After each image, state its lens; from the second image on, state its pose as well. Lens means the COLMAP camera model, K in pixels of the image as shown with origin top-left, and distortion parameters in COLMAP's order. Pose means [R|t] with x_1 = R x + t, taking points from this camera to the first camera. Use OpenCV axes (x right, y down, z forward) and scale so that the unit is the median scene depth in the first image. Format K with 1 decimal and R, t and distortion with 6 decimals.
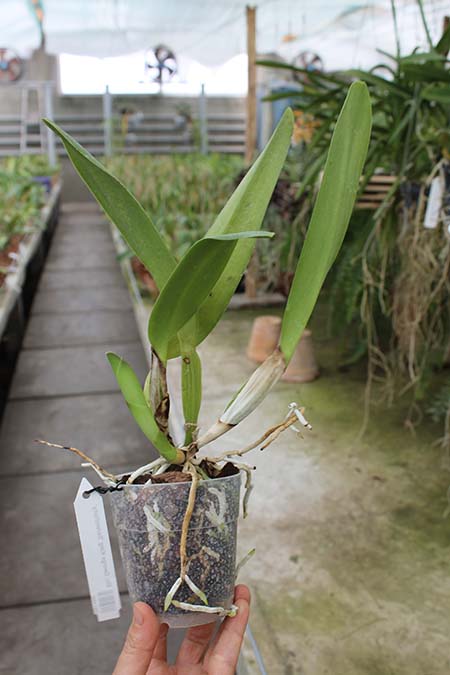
lens RADIAL K [[653.1, 0, 225.0], [0, 653.1, 337.5], [0, 0, 1]] dist [-0.151186, 0.149950]
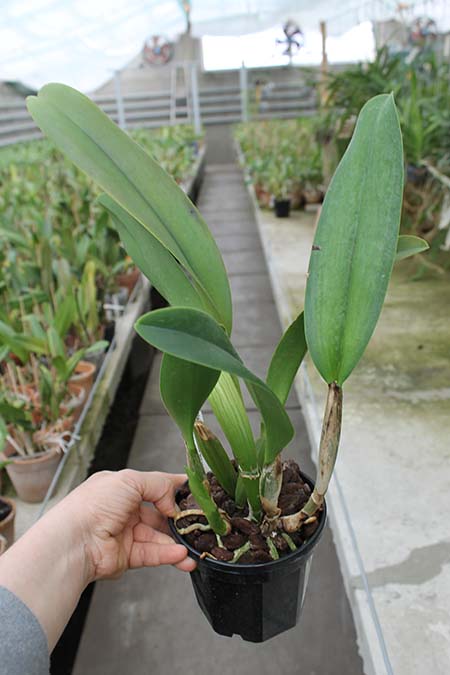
lens RADIAL K [[653.1, 0, 225.0], [0, 653.1, 337.5], [0, 0, 1]] dist [-0.151186, 0.149950]
pose [[0.976680, 0.010568, -0.214438, 0.037518], [-0.000092, 0.998808, 0.048804, 0.051019], [0.214698, -0.047646, 0.975518, -0.164101]]
